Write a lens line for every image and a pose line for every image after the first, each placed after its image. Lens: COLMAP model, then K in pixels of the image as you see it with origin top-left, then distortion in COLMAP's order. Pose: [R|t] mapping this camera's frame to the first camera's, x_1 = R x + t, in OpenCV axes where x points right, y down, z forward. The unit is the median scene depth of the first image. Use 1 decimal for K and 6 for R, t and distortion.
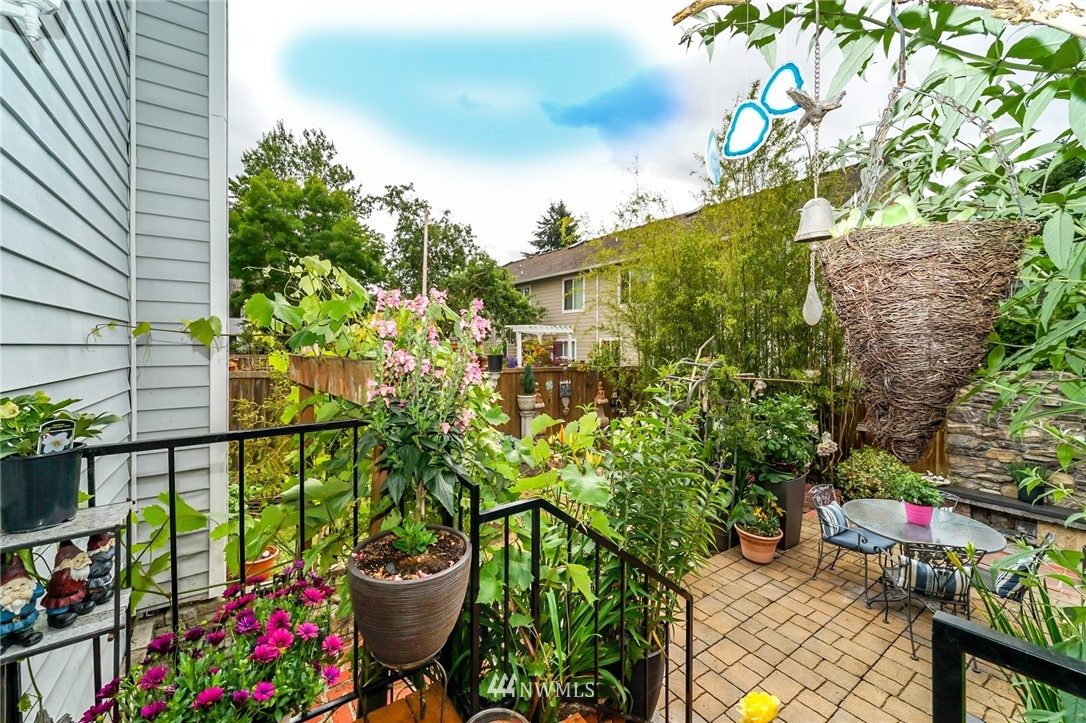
lens RADIAL K [[424.6, 0, 541.6], [0, 424.6, 356.5], [0, 0, 1]] dist [0.013219, 0.000097]
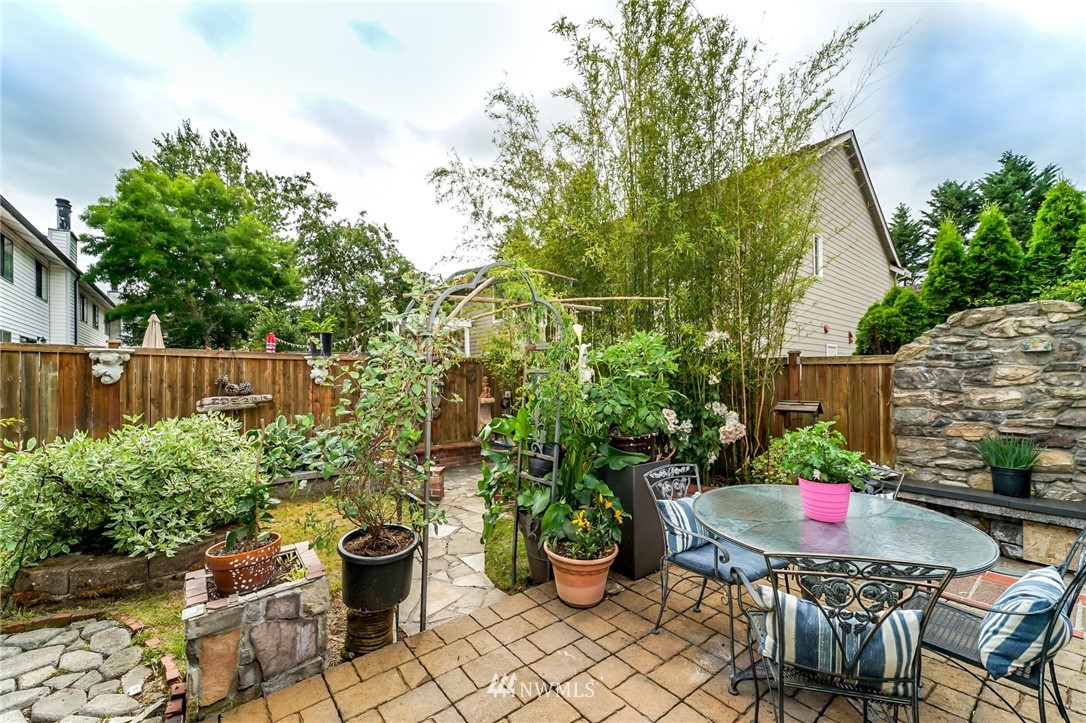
lens RADIAL K [[420.4, 0, 538.0], [0, 420.4, 387.9], [0, 0, 1]] dist [0.002130, 0.004612]
pose [[0.999119, -0.018314, 0.037760, 0.353846], [0.018805, 0.999742, -0.012703, 0.157940], [-0.037518, 0.013402, 0.999206, 0.347460]]
